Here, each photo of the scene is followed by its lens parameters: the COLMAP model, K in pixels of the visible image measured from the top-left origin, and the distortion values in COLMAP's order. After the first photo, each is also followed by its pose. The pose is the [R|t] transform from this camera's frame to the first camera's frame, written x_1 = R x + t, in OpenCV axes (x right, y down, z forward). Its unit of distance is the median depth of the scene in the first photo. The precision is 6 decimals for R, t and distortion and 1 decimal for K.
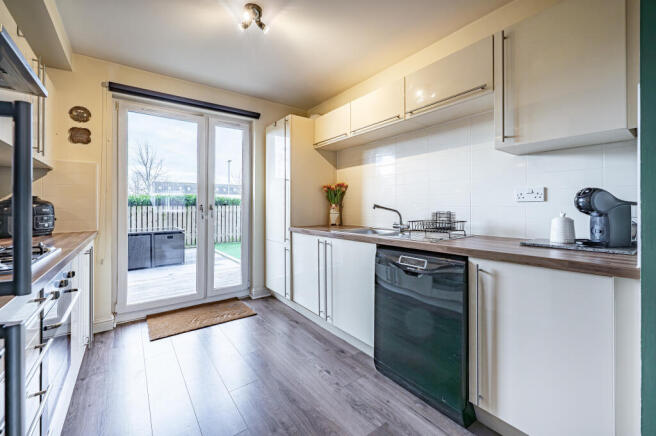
lens RADIAL K [[269.3, 0, 334.7], [0, 269.3, 206.9], [0, 0, 1]] dist [0.003090, 0.000224]
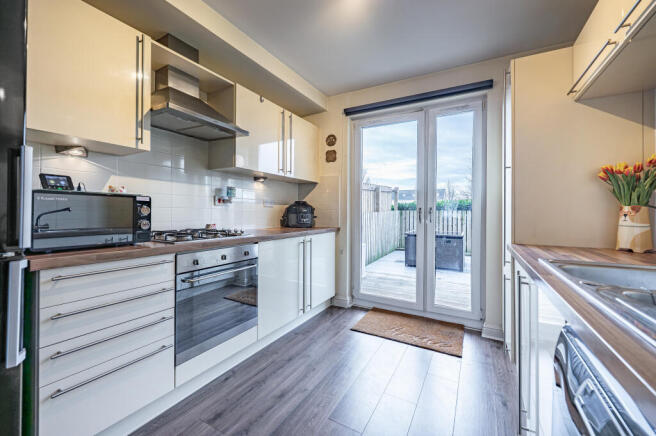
lens RADIAL K [[269.3, 0, 330.2], [0, 269.3, 210.9], [0, 0, 1]] dist [0.003090, 0.000224]
pose [[0.394626, 0.008288, -0.918804, 0.208647], [-0.014524, 0.999891, 0.002781, 0.004026], [0.918727, 0.012247, 0.394703, 0.331704]]
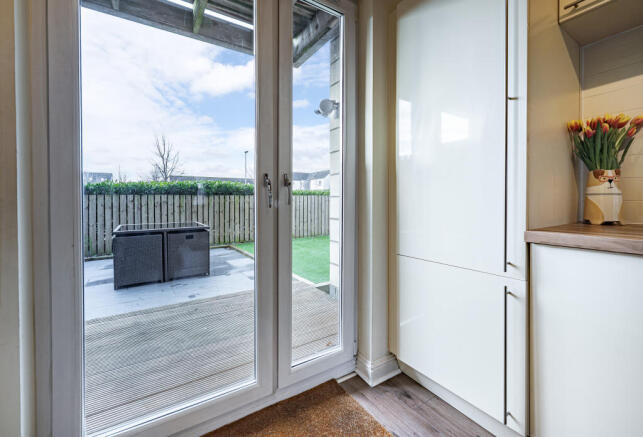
lens RADIAL K [[271.5, 0, 317.8], [0, 271.5, 205.7], [0, 0, 1]] dist [0.004962, 0.000880]
pose [[0.995363, 0.005125, -0.096050, -0.353326], [-0.003900, 0.999909, 0.012929, 0.034695], [0.096108, -0.012495, 0.995293, 0.550809]]
